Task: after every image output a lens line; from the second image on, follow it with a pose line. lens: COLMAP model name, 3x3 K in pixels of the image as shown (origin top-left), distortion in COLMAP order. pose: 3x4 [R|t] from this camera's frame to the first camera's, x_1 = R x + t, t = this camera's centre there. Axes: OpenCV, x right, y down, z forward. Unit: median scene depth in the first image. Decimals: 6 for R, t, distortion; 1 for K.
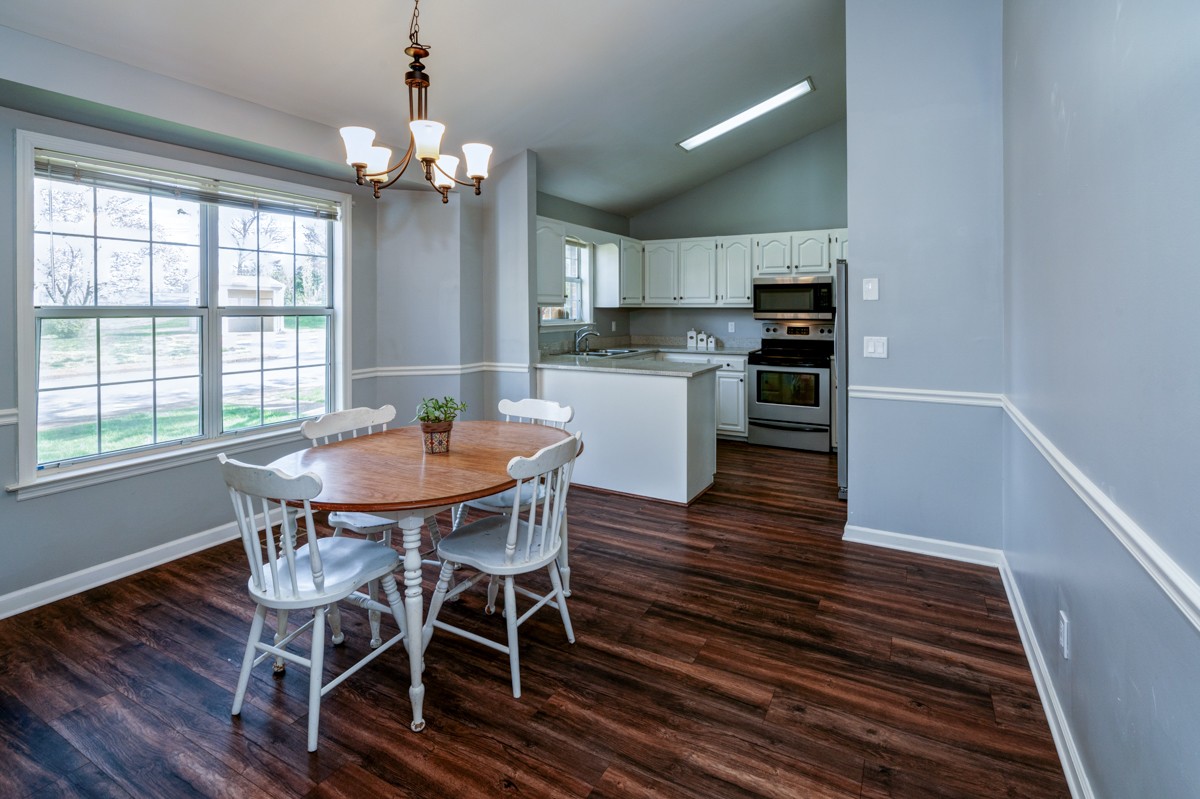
lens RADIAL K [[577.6, 0, 602.8], [0, 577.6, 300.7], [0, 0, 1]] dist [-0.001787, 0.000084]
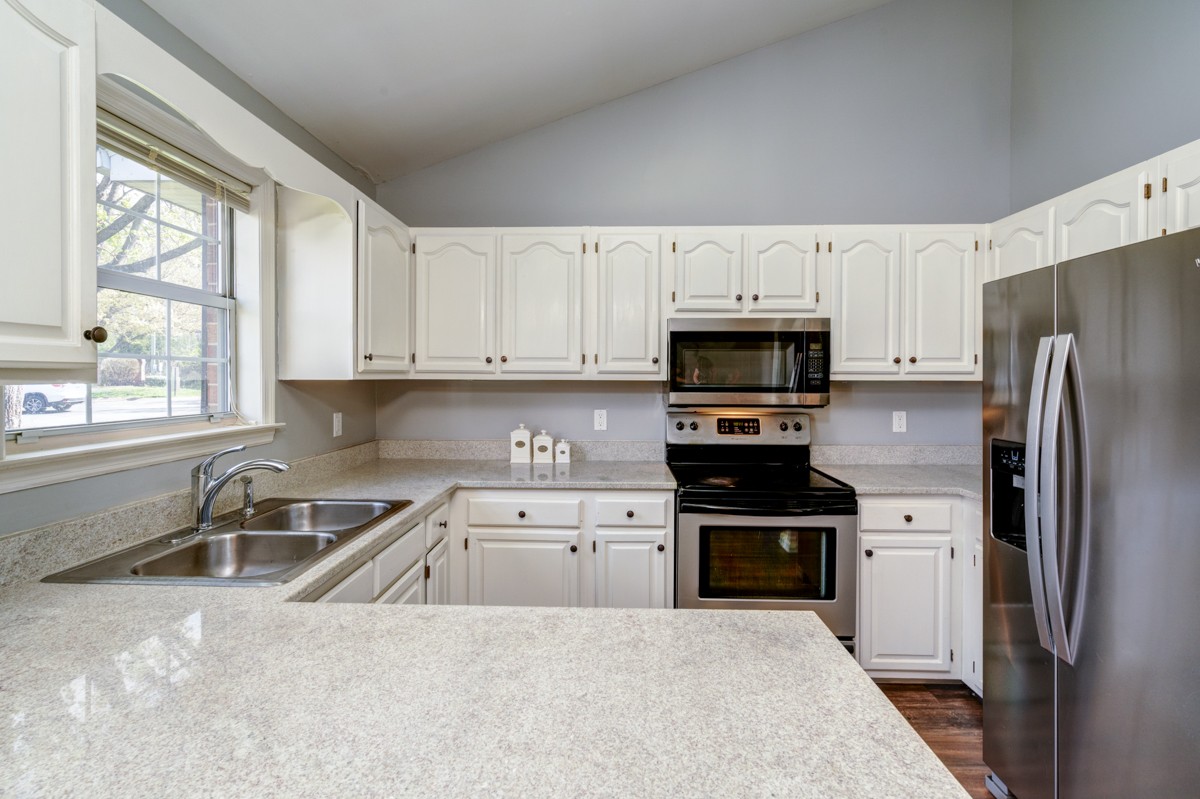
lens RADIAL K [[552.3, 0, 599.6], [0, 552.3, 378.4], [0, 0, 1]] dist [0.000271, 0.000365]
pose [[0.893073, 0.002820, 0.449903, 0.010733], [-0.010075, 0.999855, 0.013732, 0.004383], [-0.449799, -0.016796, 0.892972, 0.694342]]
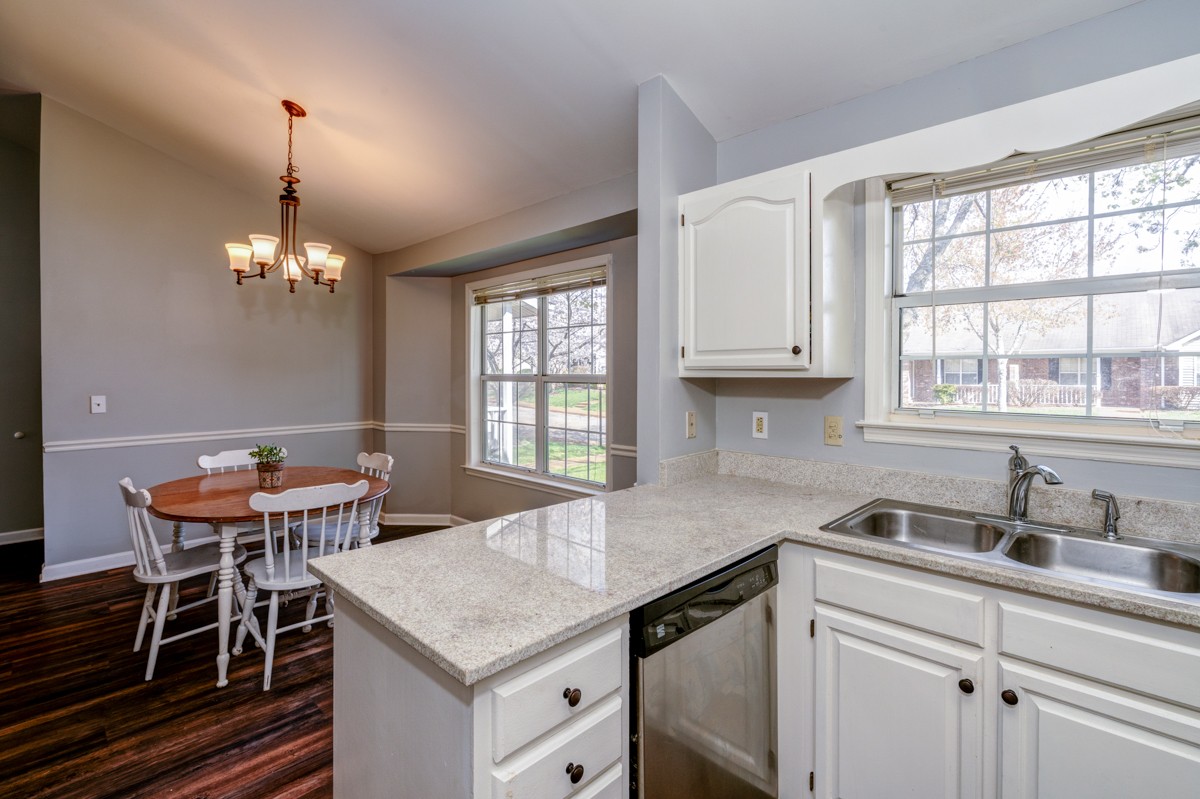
lens RADIAL K [[552.3, 0, 599.6], [0, 552.3, 378.4], [0, 0, 1]] dist [0.000271, 0.000365]
pose [[-0.270855, 0.006263, -0.962600, 0.314321], [0.008701, 0.999954, 0.004058, 0.009071], [0.962581, -0.007277, -0.270897, 0.919261]]
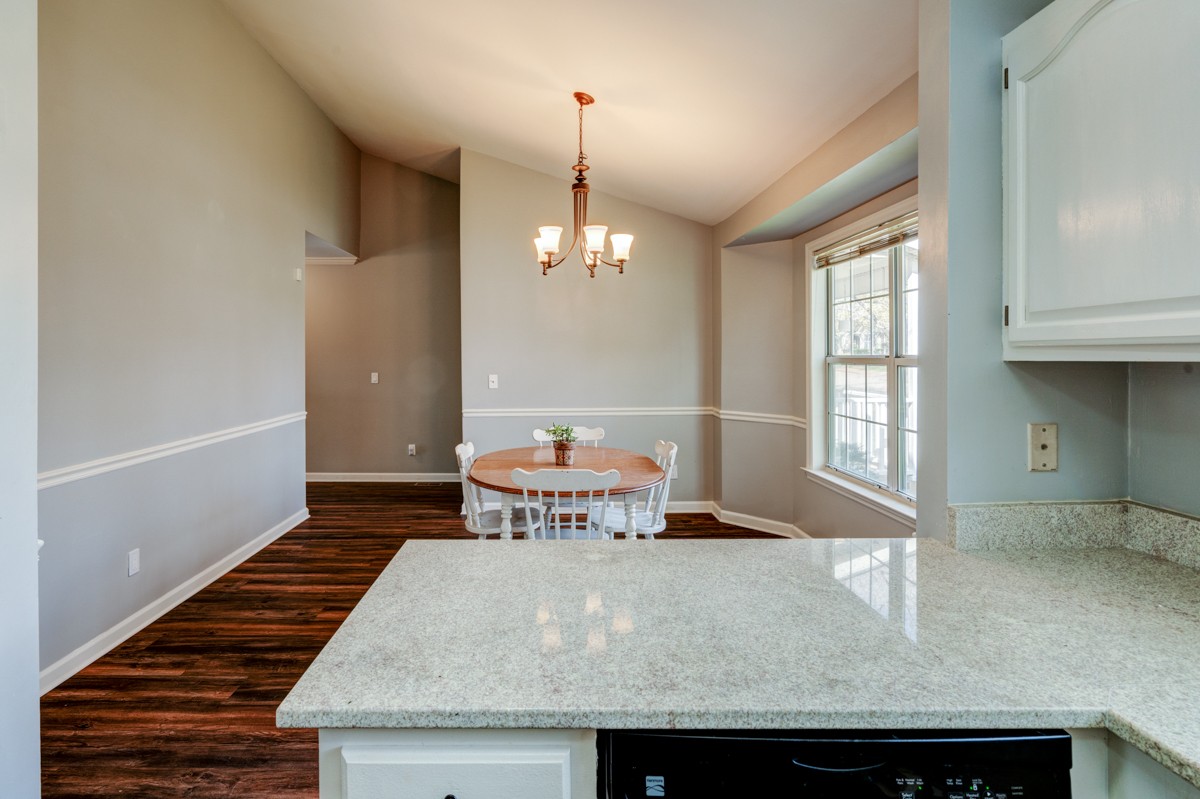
lens RADIAL K [[595.8, 0, 545.3], [0, 595.8, 362.7], [0, 0, 1]] dist [-0.003870, 0.000704]
pose [[-0.884028, 0.009554, -0.467336, 0.182678], [0.010209, 0.999947, 0.001132, 0.008932], [0.467322, -0.003771, -0.884079, 0.998418]]
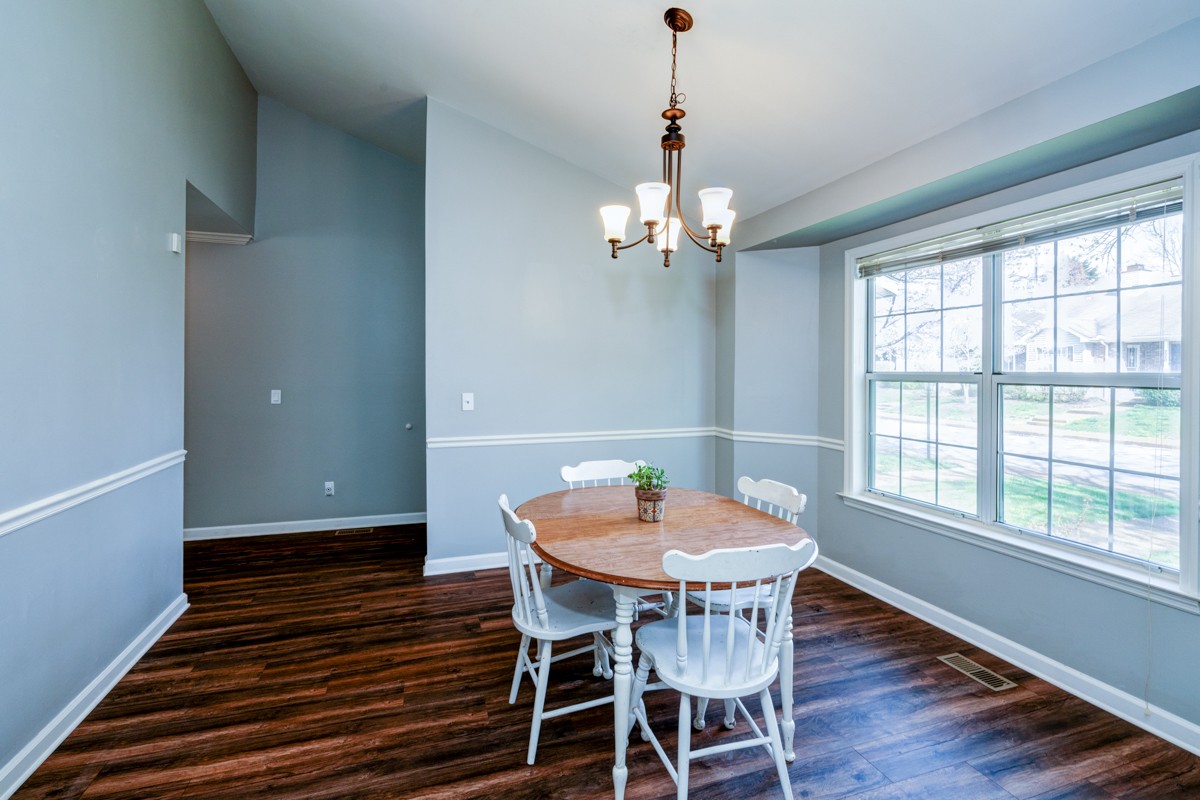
lens RADIAL K [[554.1, 0, 601.8], [0, 554.1, 374.8], [0, 0, 1]] dist [-0.000800, -0.000430]
pose [[-0.679653, 0.004133, -0.733523, 0.207105], [0.005447, 0.999985, 0.000587, 0.005949], [0.733514, -0.003597, -0.679665, 0.712180]]
